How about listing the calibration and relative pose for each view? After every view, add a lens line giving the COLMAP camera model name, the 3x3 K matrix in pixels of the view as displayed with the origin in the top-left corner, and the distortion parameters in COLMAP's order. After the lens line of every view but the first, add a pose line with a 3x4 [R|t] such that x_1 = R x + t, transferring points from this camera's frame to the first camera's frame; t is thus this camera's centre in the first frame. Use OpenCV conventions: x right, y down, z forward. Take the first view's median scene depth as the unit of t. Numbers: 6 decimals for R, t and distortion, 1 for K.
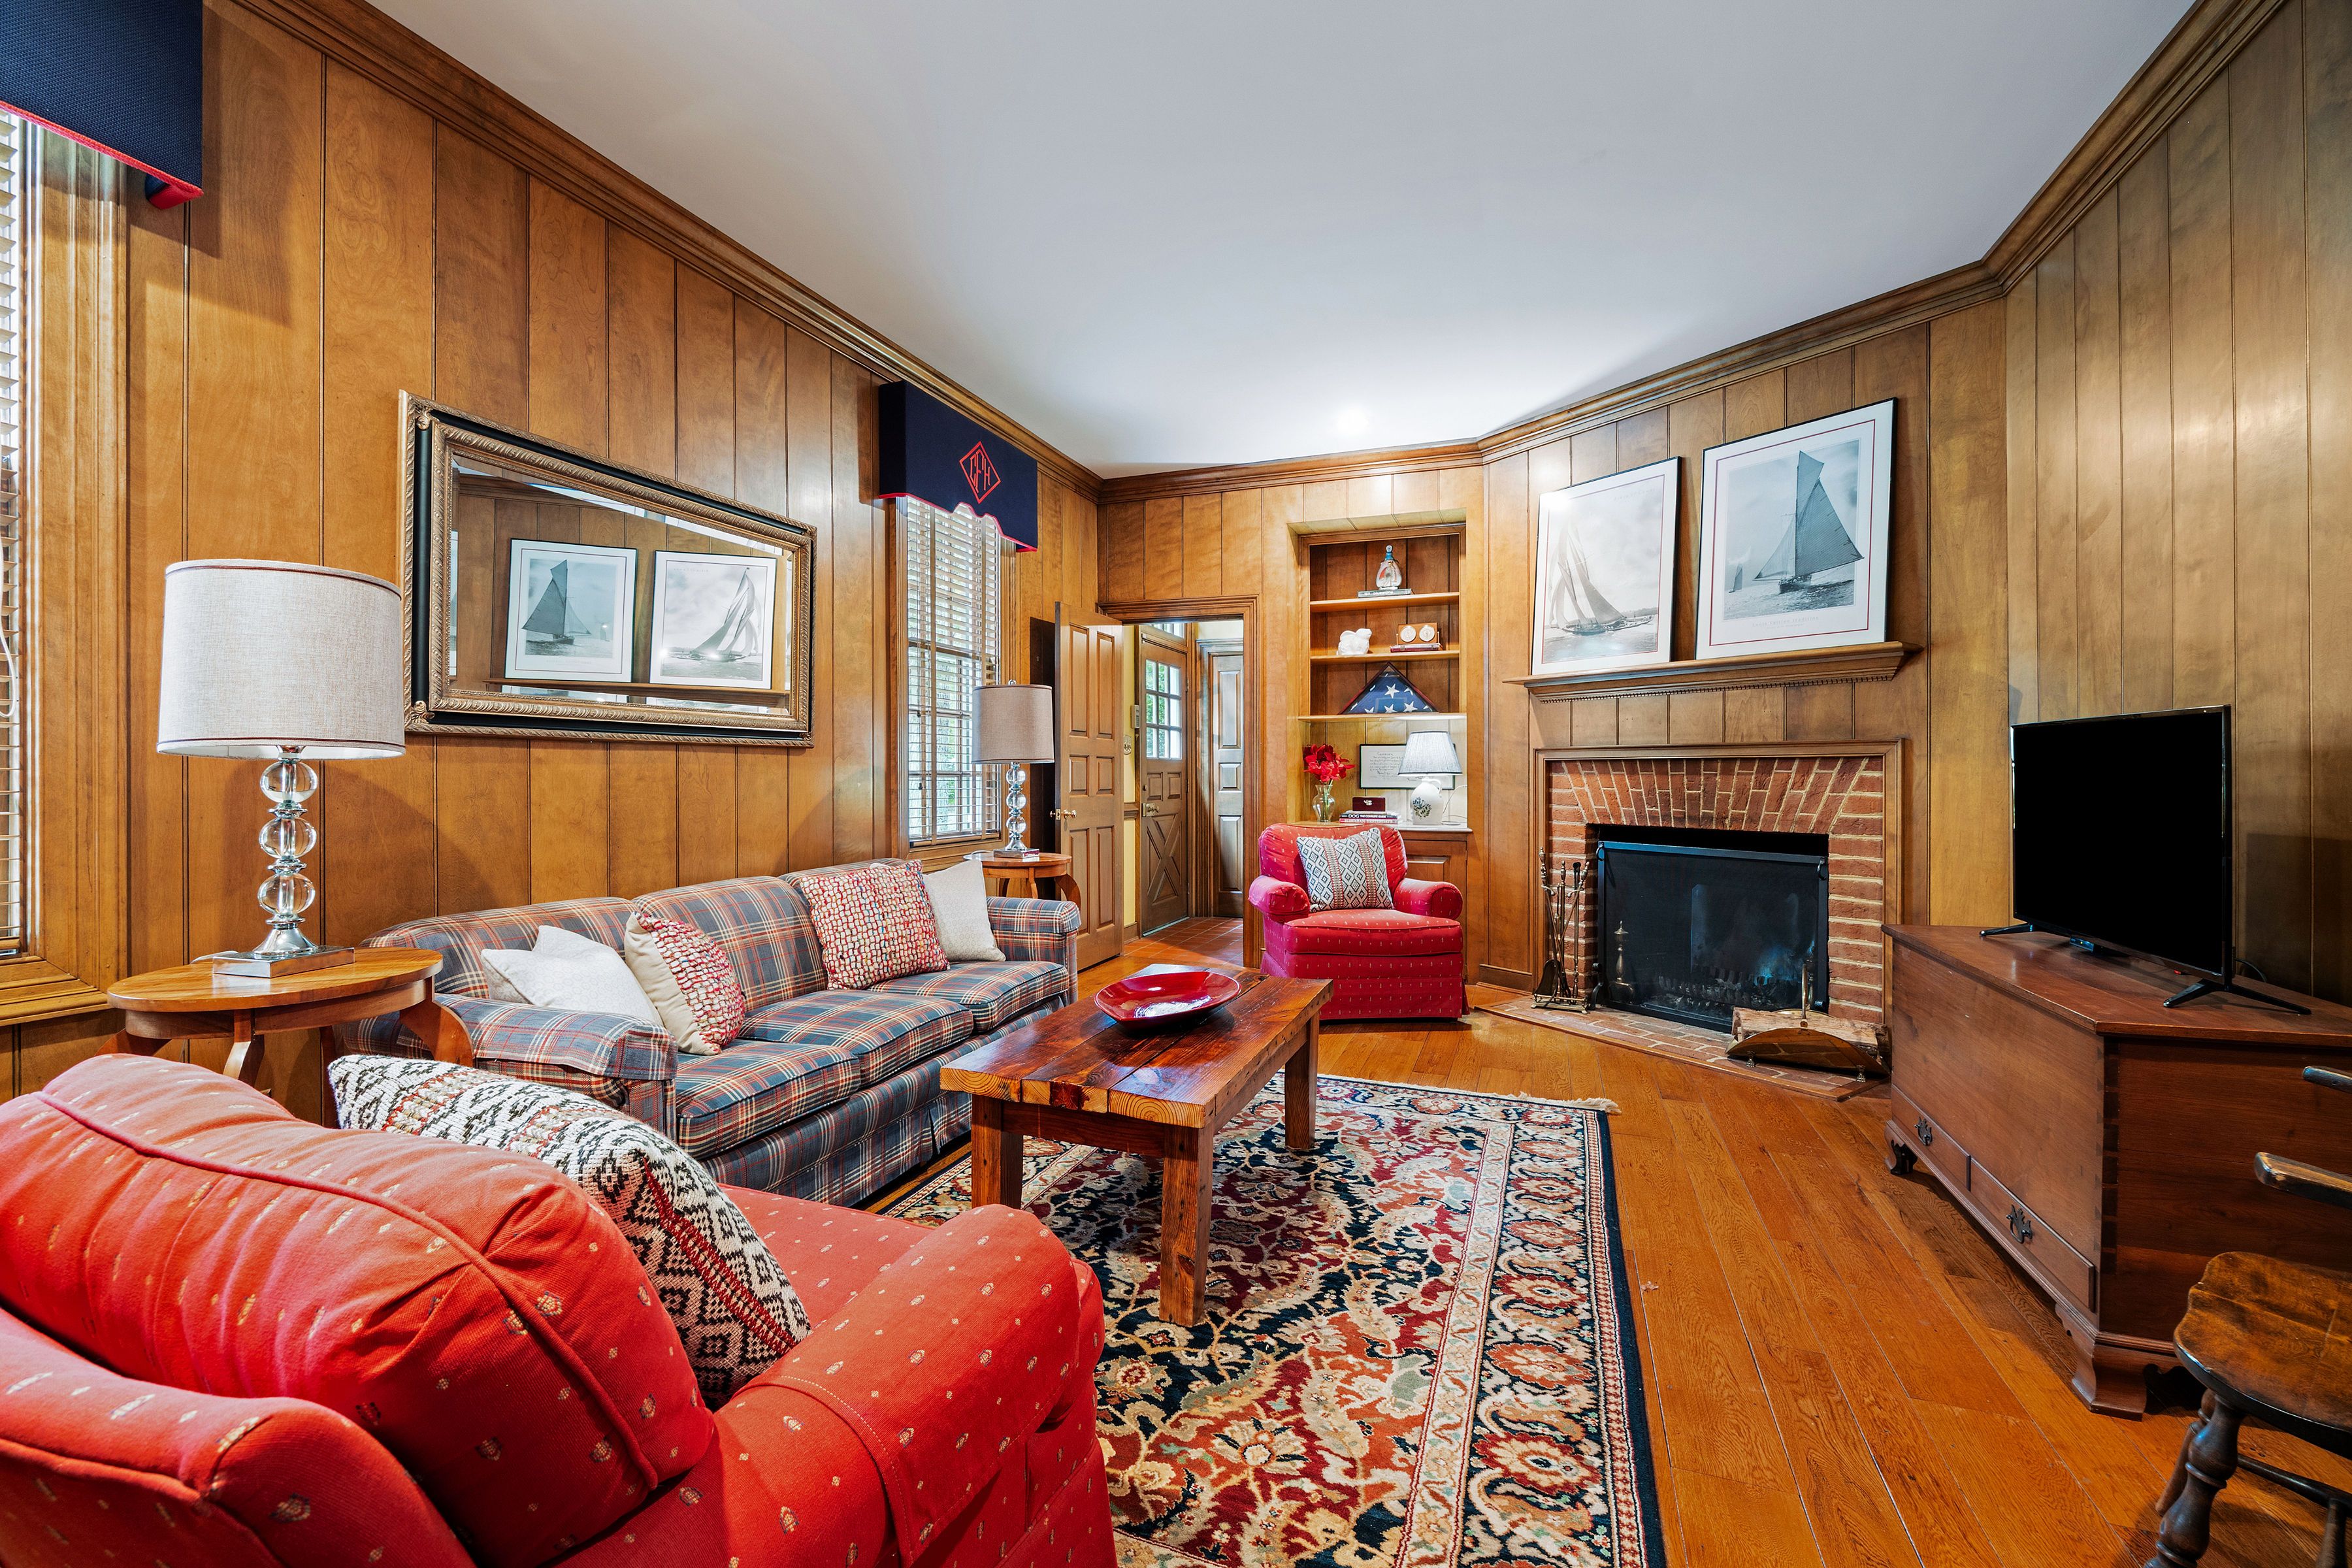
lens RADIAL K [[1002.2, 0, 1175.7], [0, 1002.2, 768.0], [0, 0, 1]] dist [-0.009950, 0.000067]
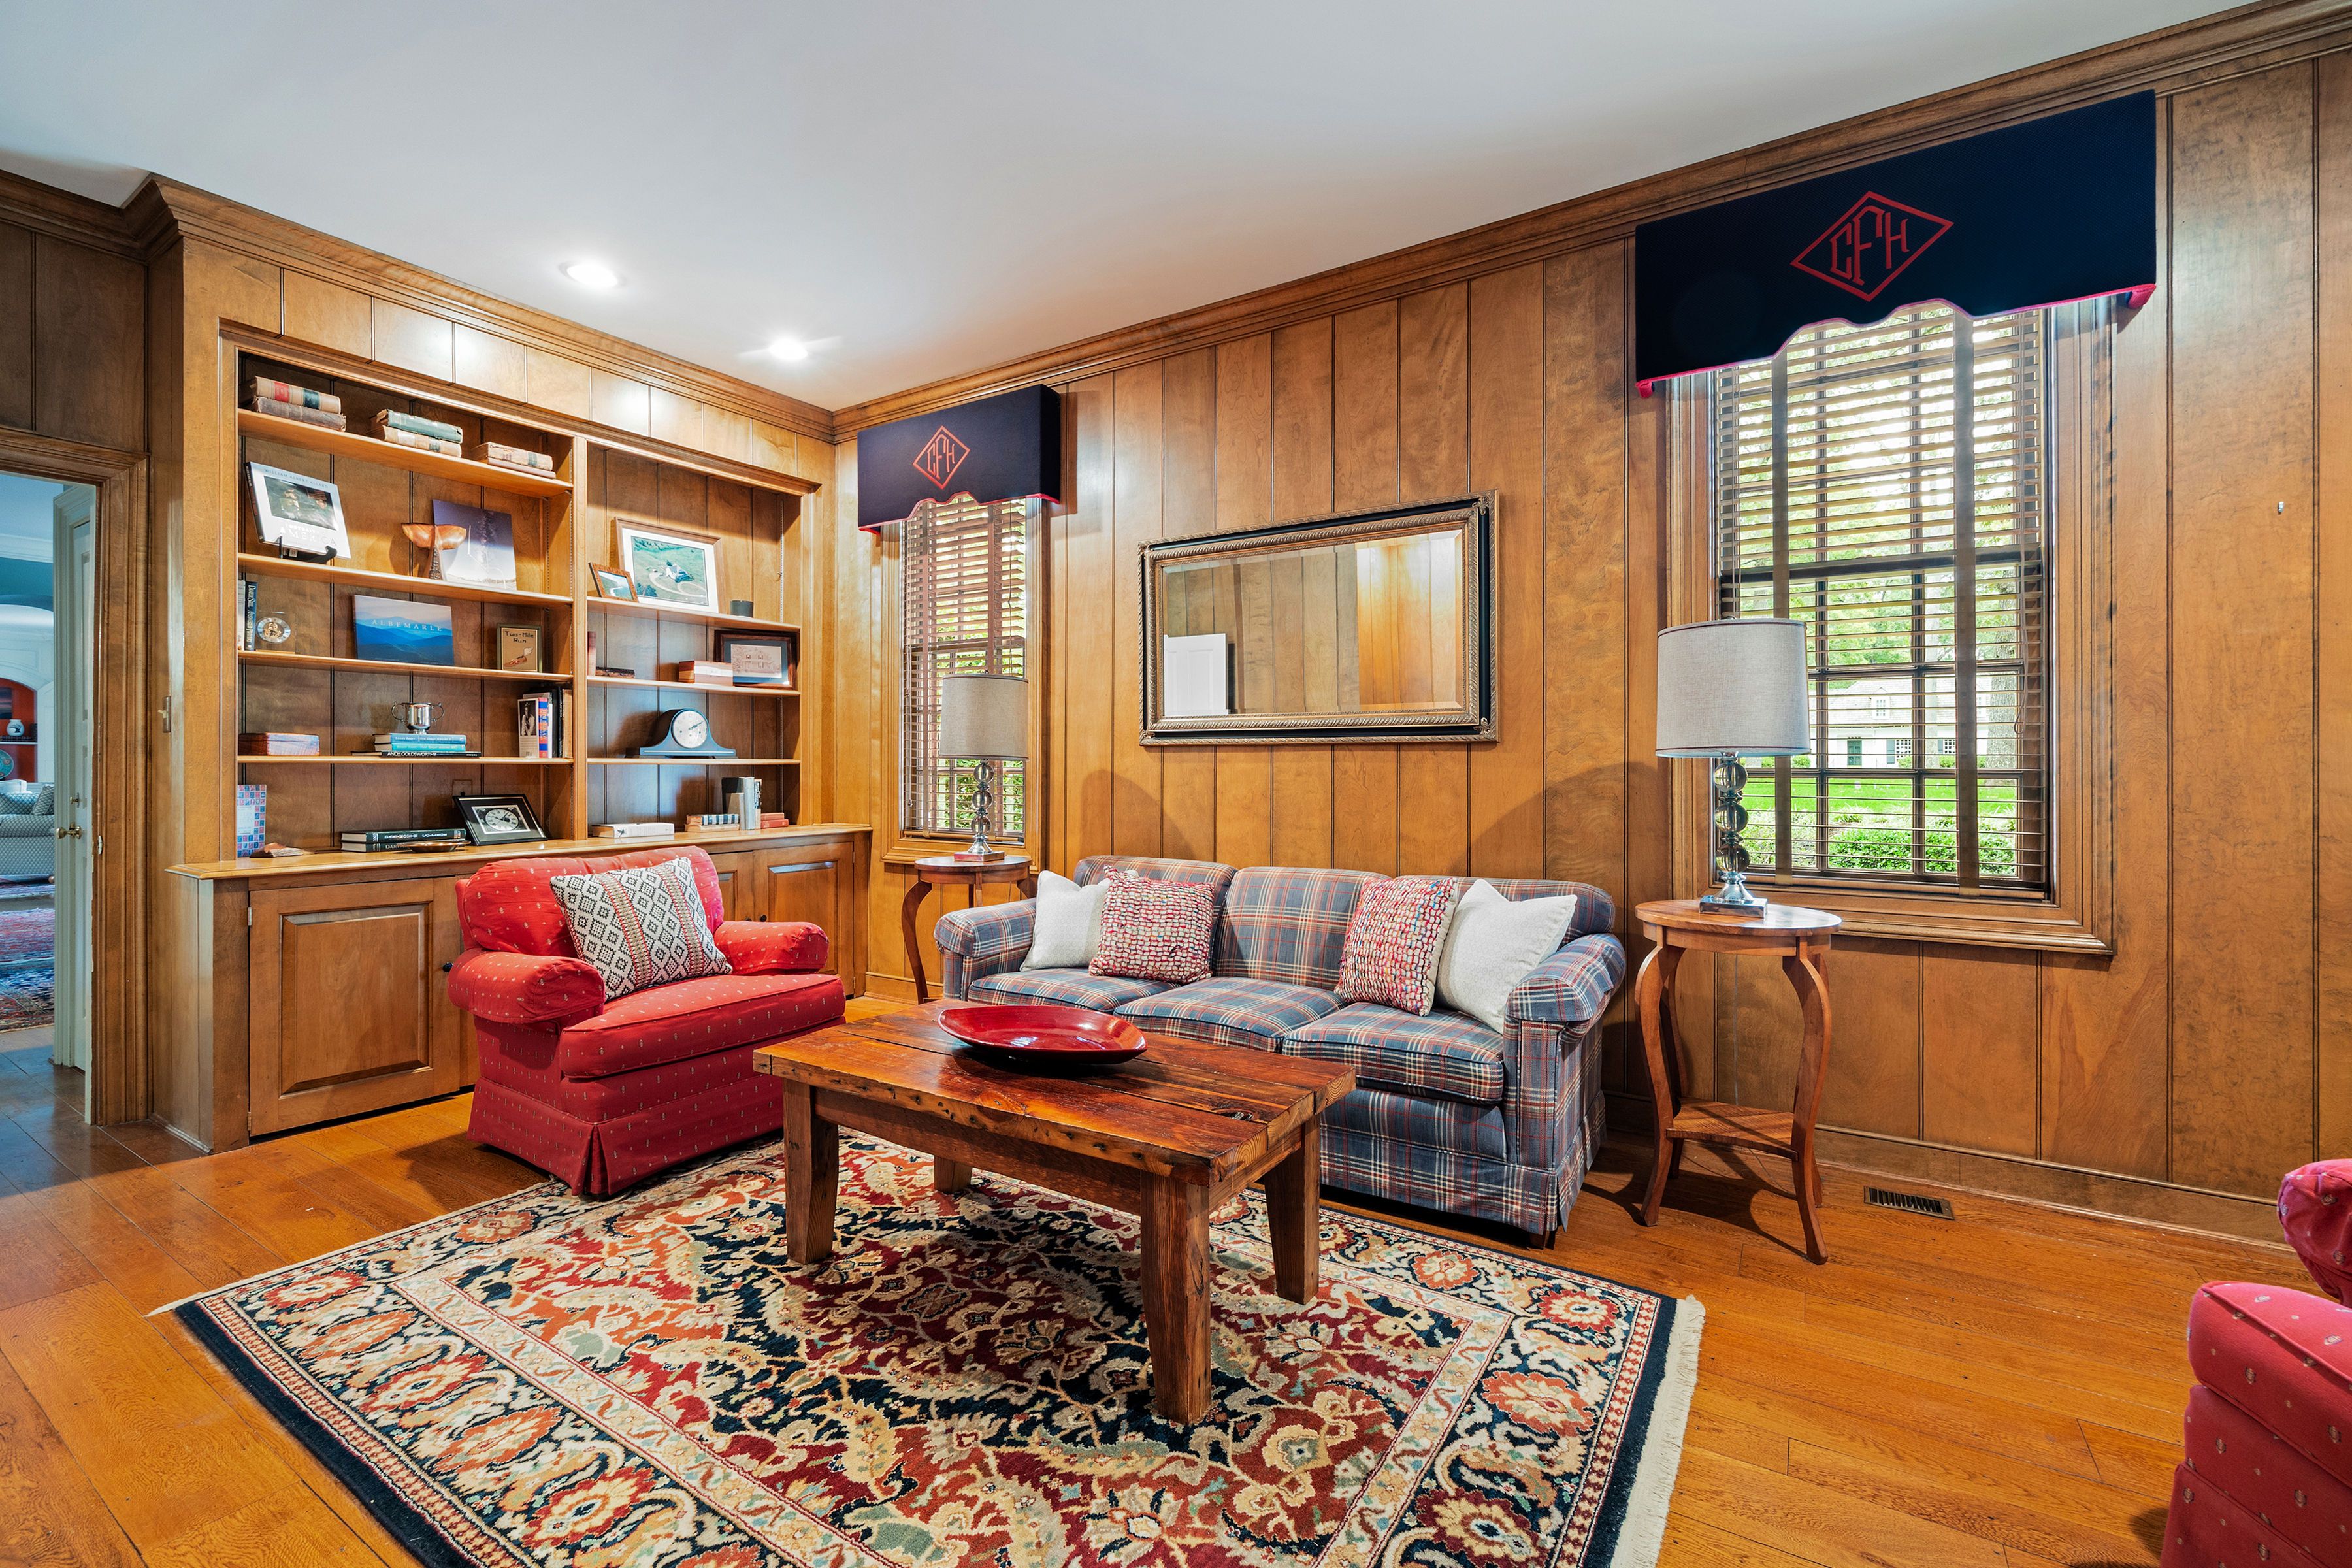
lens RADIAL K [[1029.9, 0, 1167.2], [0, 1029.9, 782.4], [0, 0, 1]] dist [-0.004314, -0.000207]
pose [[-0.222540, 0.006282, -0.974903, 0.934267], [-0.001850, 0.999975, 0.006866, 0.014780], [0.974922, 0.003332, -0.222523, 1.493074]]
